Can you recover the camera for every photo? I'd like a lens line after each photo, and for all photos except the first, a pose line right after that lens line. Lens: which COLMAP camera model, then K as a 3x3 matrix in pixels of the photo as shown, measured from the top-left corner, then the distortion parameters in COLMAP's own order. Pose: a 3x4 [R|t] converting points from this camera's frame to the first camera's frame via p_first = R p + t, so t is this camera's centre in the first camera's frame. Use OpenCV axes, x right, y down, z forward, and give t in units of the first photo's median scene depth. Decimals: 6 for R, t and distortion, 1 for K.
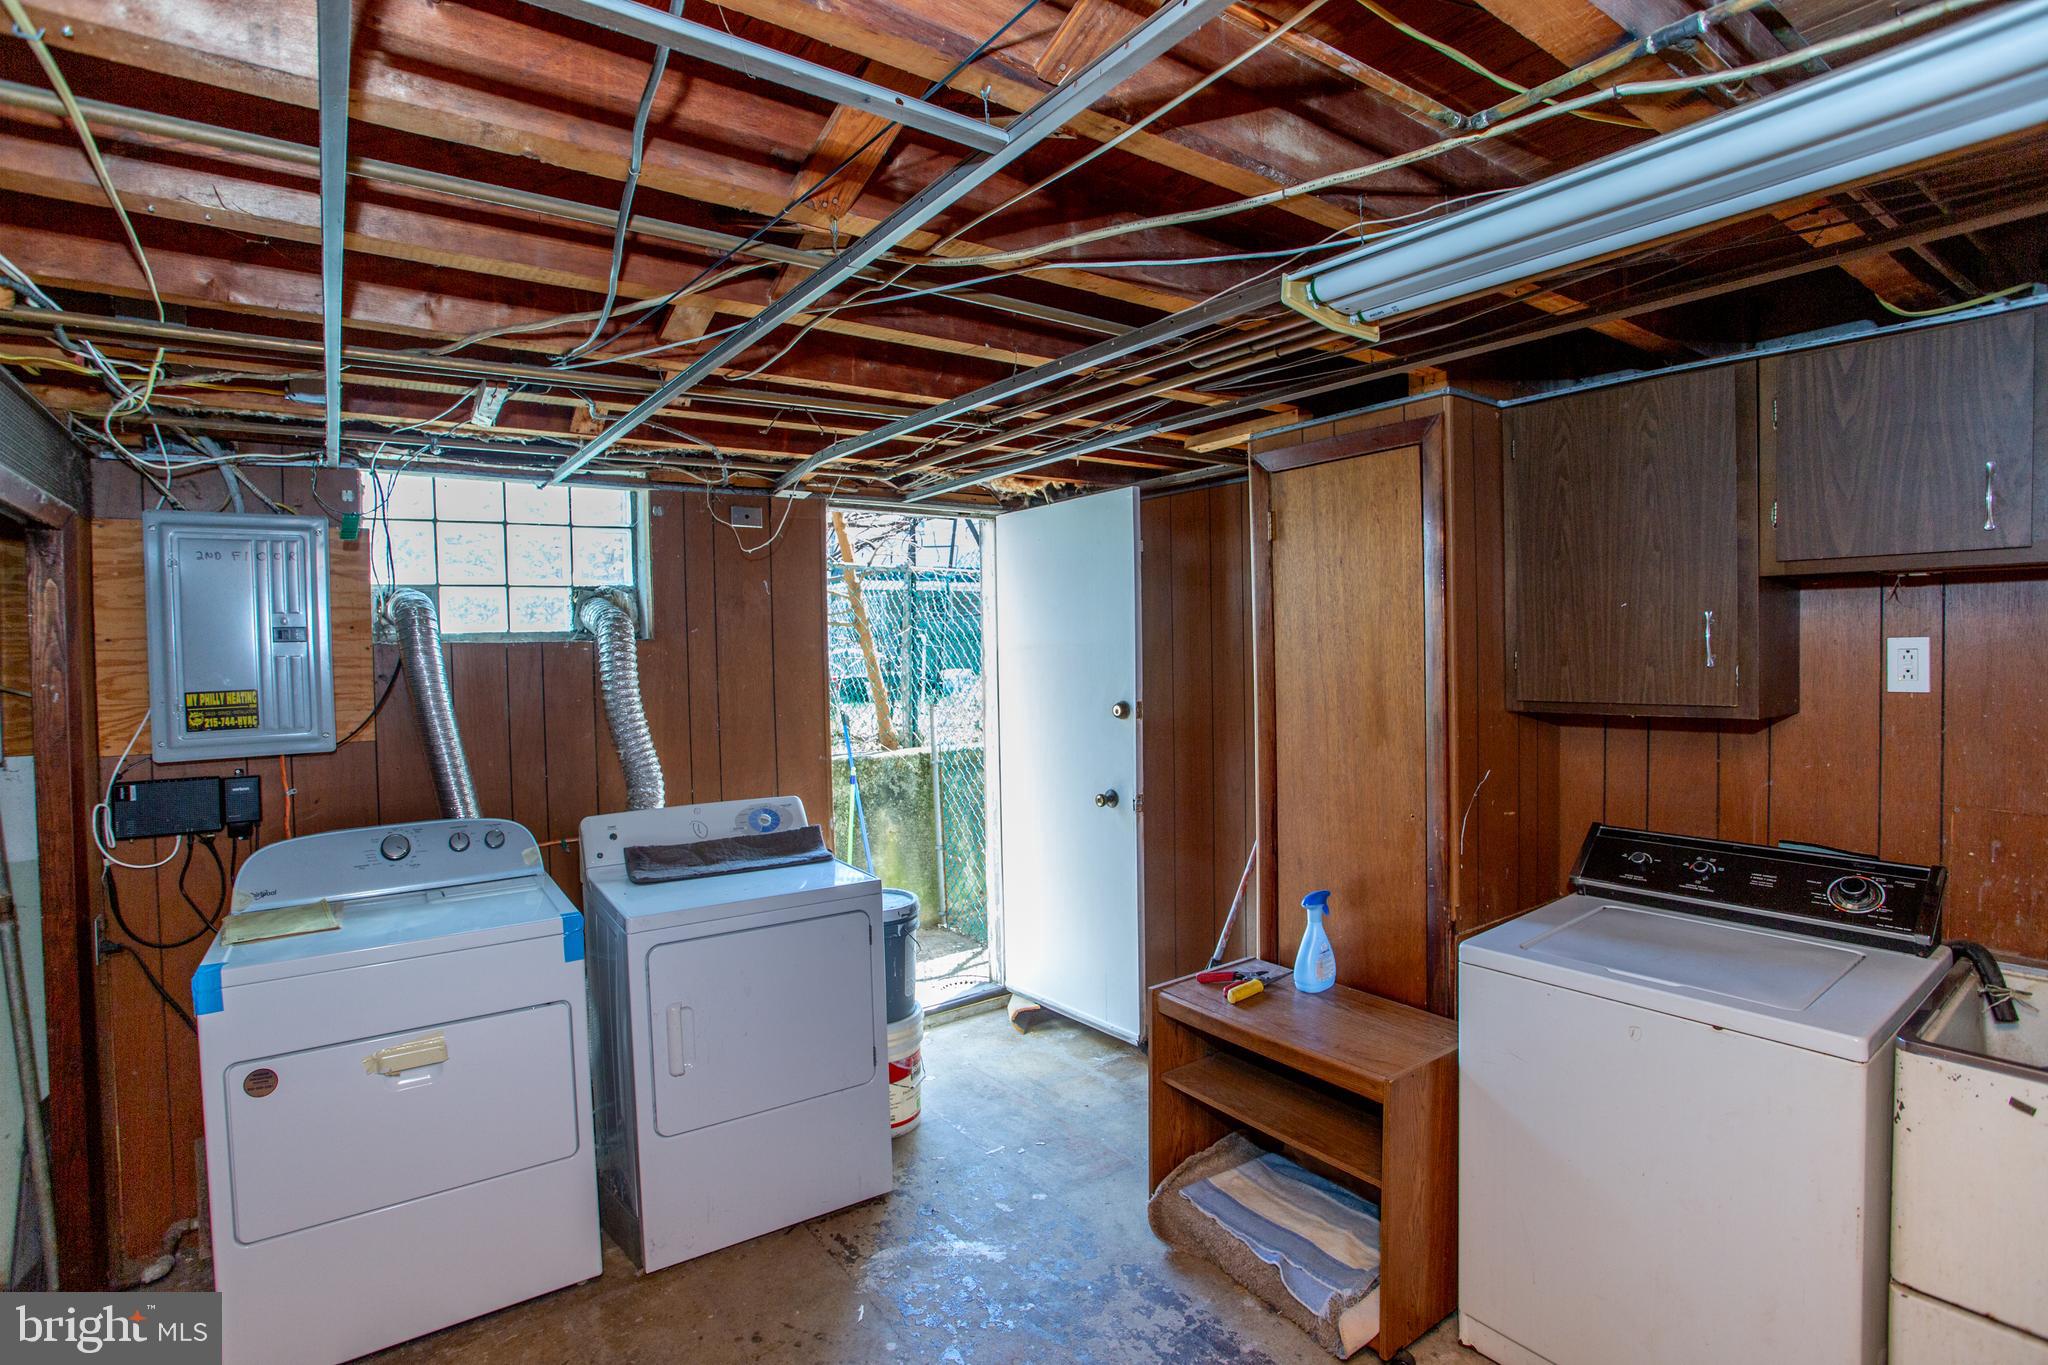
lens RADIAL K [[982.3, 0, 996.3], [0, 982.3, 670.2], [0, 0, 1]] dist [-0.082727, 0.032299]
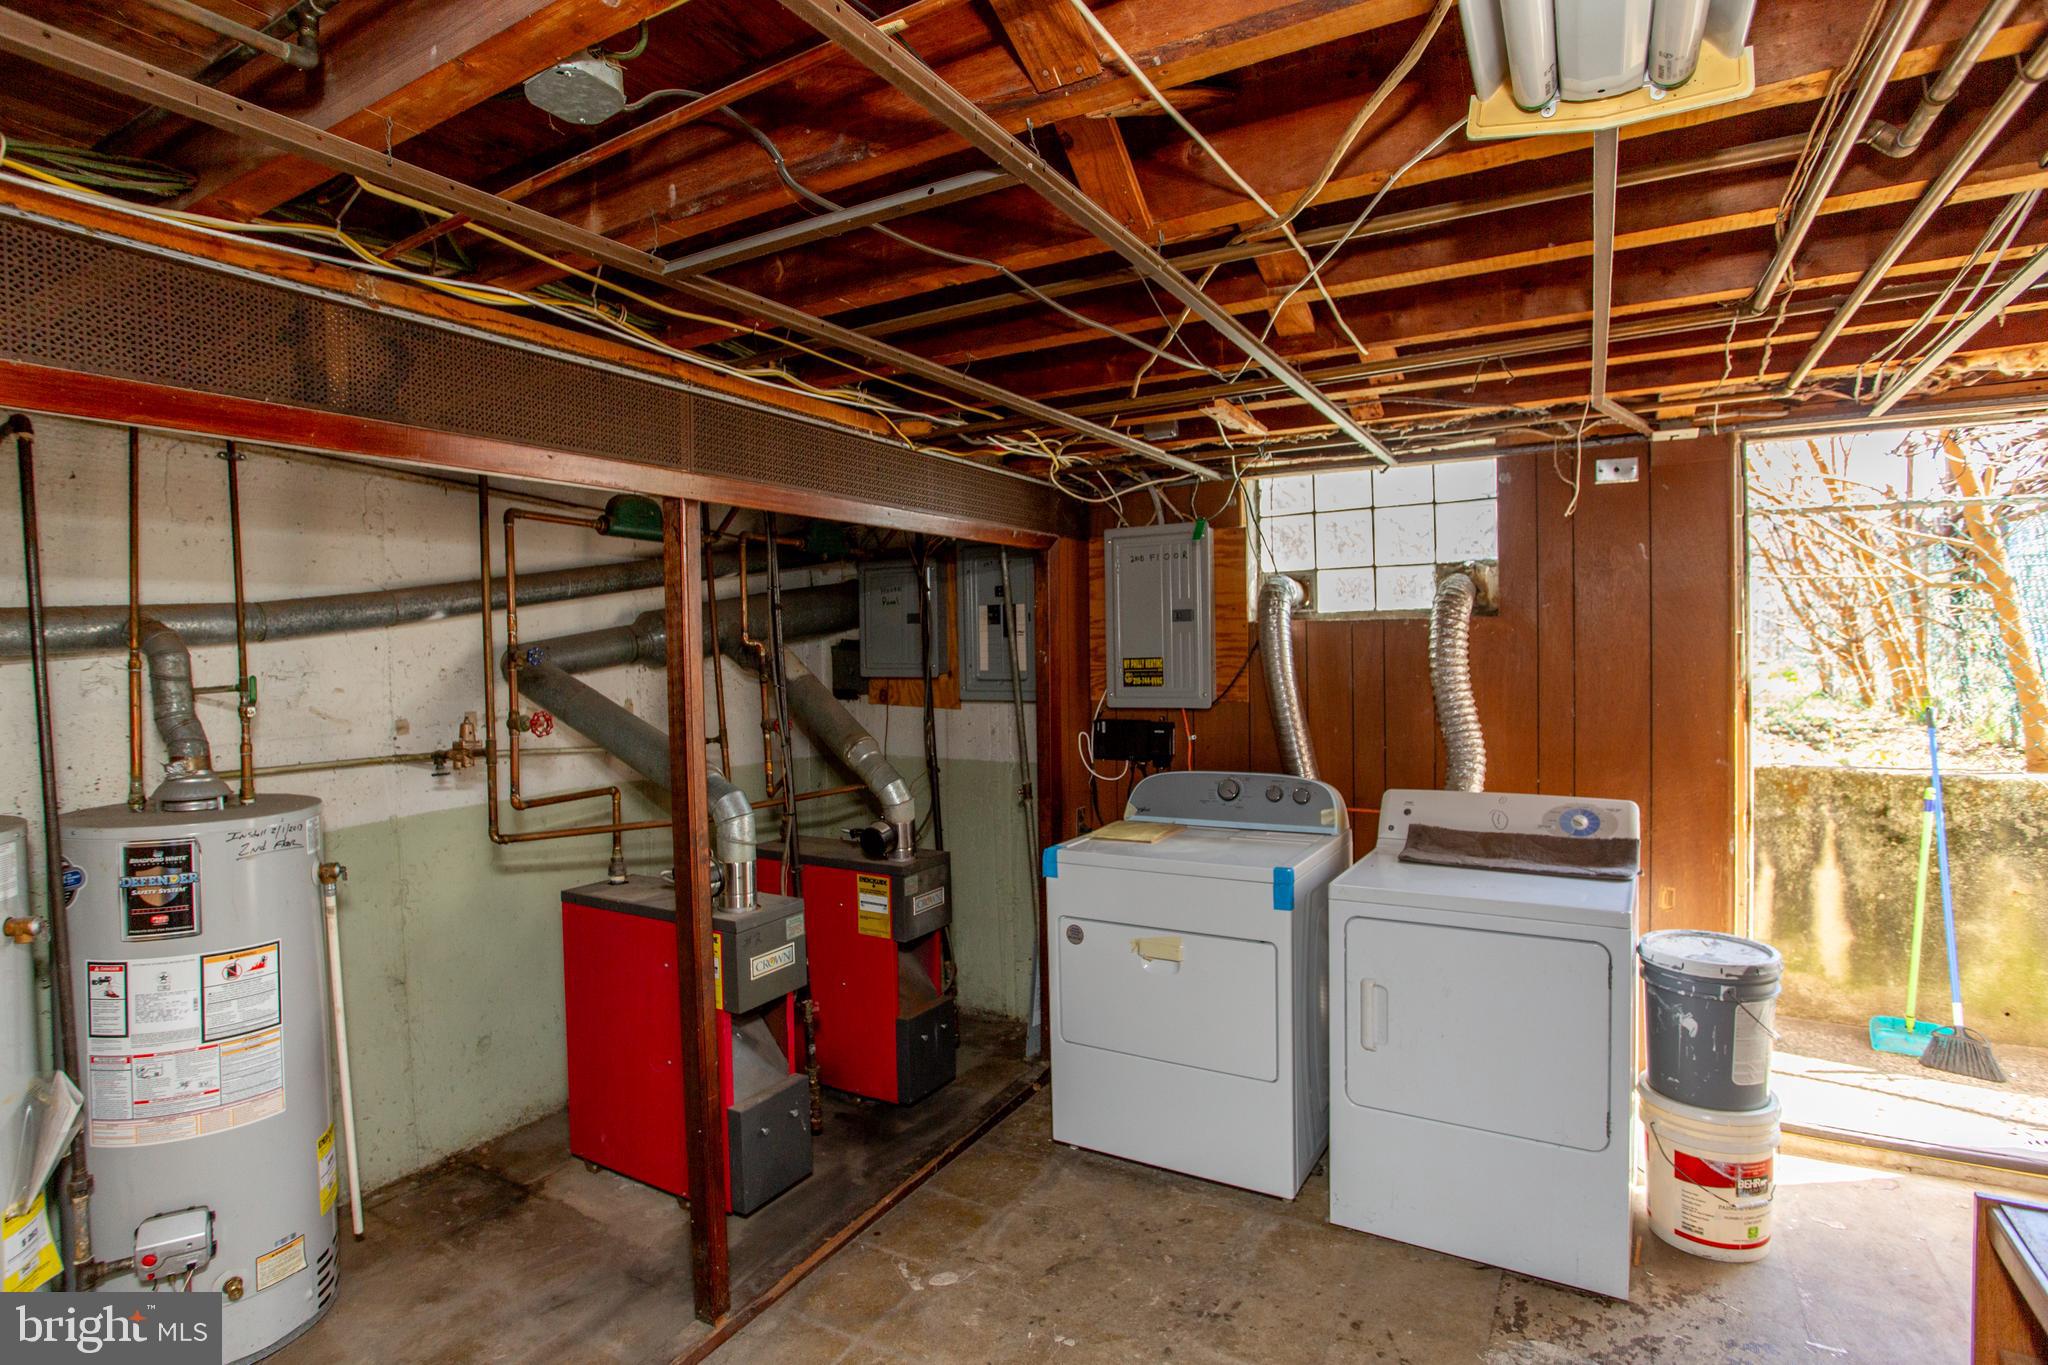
lens RADIAL K [[995.3, 0, 1009.7], [0, 995.3, 671.1], [0, 0, 1]] dist [-0.085249, 0.036931]
pose [[0.432281, 0.037681, -0.900951, 0.330480], [-0.010187, 0.999267, 0.036905, -0.008479], [0.901681, -0.006775, 0.432348, 0.174717]]
